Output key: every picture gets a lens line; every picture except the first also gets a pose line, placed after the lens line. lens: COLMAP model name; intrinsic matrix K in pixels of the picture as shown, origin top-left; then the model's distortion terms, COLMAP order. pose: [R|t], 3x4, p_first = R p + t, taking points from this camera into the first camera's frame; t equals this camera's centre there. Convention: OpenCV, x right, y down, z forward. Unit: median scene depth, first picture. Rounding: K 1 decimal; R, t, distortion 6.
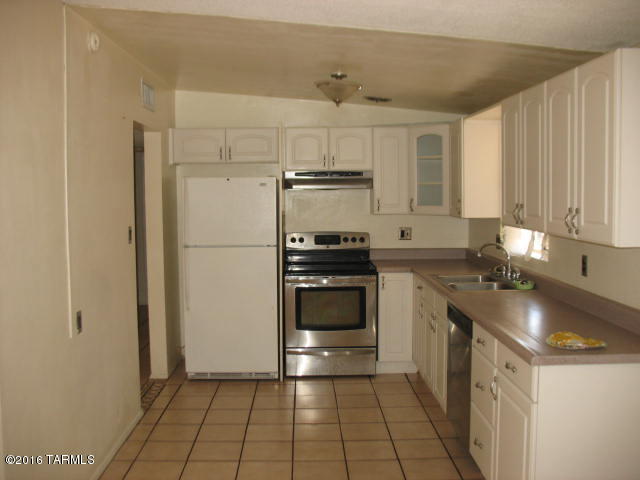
lens RADIAL K [[675.1, 0, 317.2], [0, 675.1, 239.2], [0, 0, 1]] dist [-0.113989, 0.000000]
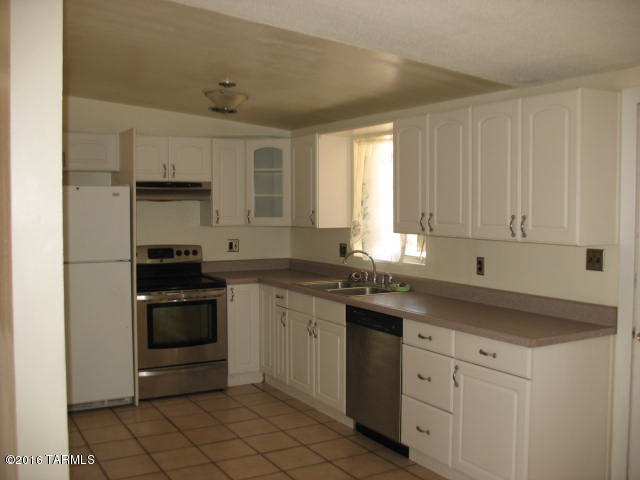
lens RADIAL K [[675.1, 0, 317.4], [0, 675.1, 240.7], [0, 0, 1]] dist [-0.113989, 0.000000]
pose [[0.880981, -0.017762, 0.472819, -0.257640], [0.028151, 0.999493, -0.014905, 0.003319], [-0.472314, 0.026441, 0.881033, 0.062923]]
